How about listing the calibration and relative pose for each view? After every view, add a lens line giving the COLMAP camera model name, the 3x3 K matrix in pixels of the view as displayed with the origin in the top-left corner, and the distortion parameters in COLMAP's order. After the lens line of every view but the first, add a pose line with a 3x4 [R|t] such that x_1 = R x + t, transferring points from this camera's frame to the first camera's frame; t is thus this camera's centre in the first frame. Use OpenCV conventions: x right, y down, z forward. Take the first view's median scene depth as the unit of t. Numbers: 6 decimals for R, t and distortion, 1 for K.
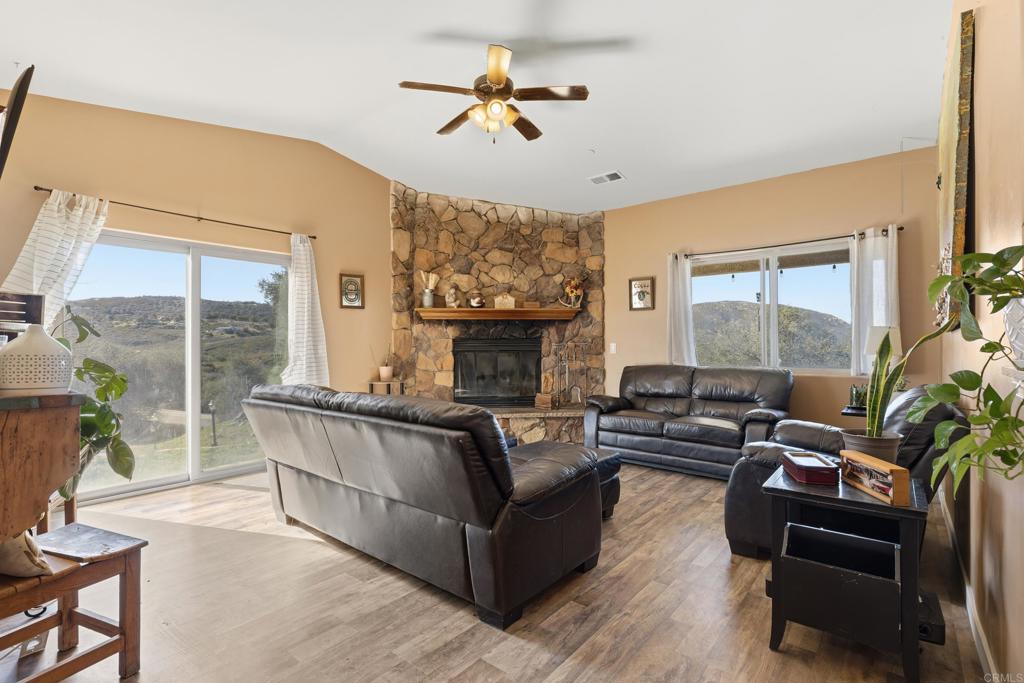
lens RADIAL K [[477.6, 0, 519.2], [0, 477.6, 345.8], [0, 0, 1]] dist [-0.001196, -0.000169]
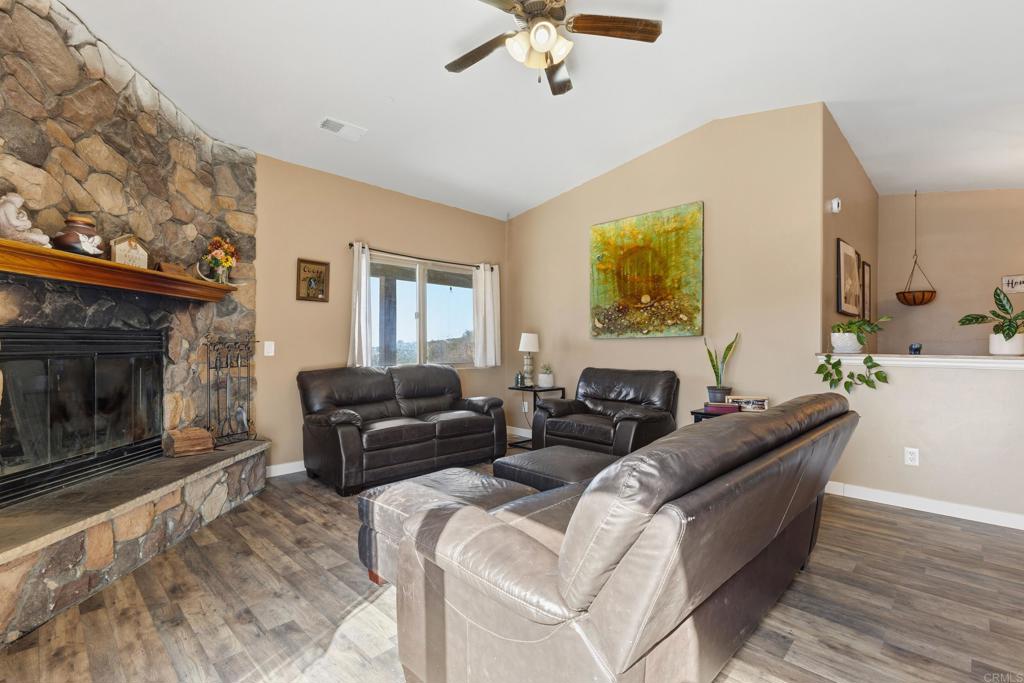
lens RADIAL K [[456.7, 0, 516.9], [0, 456.7, 342.9], [0, 0, 1]] dist [-0.000453, 0.000074]
pose [[0.096735, 0.008739, 0.995272, -0.456135], [-0.002407, 0.999961, -0.008547, 0.001456], [-0.995307, -0.001569, 0.096753, 0.558500]]
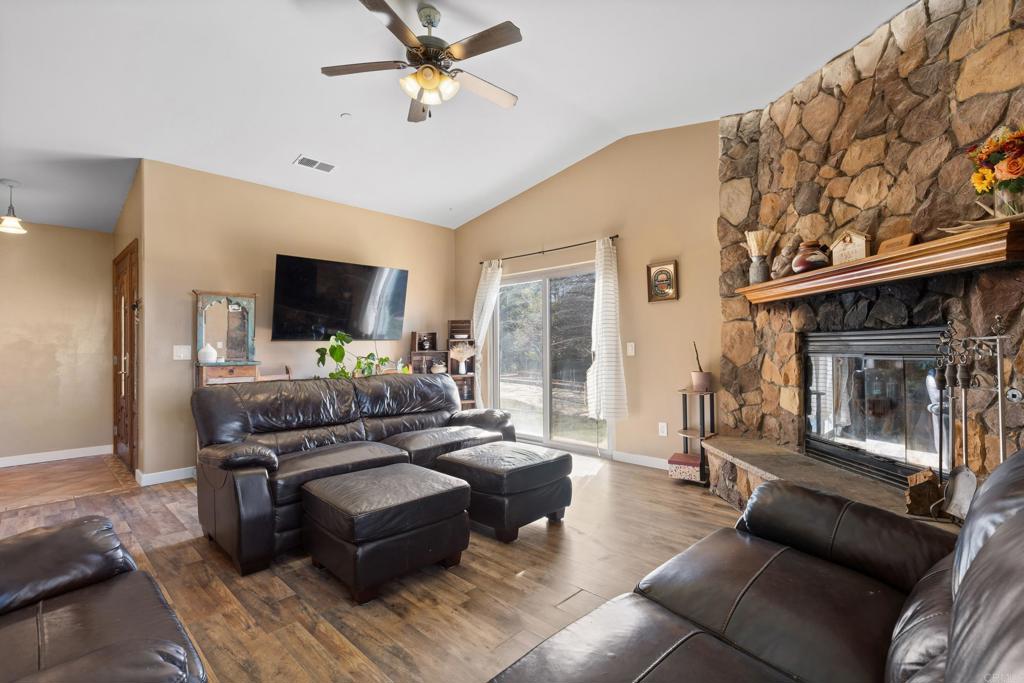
lens RADIAL K [[474.3, 0, 512.0], [0, 474.3, 341.5], [0, 0, 1]] dist [0.004262, -0.000197]
pose [[-0.097309, -0.006943, -0.995230, 0.463795], [0.008389, 0.999934, -0.007796, -0.001845], [0.995219, -0.009108, -0.097245, 0.712182]]
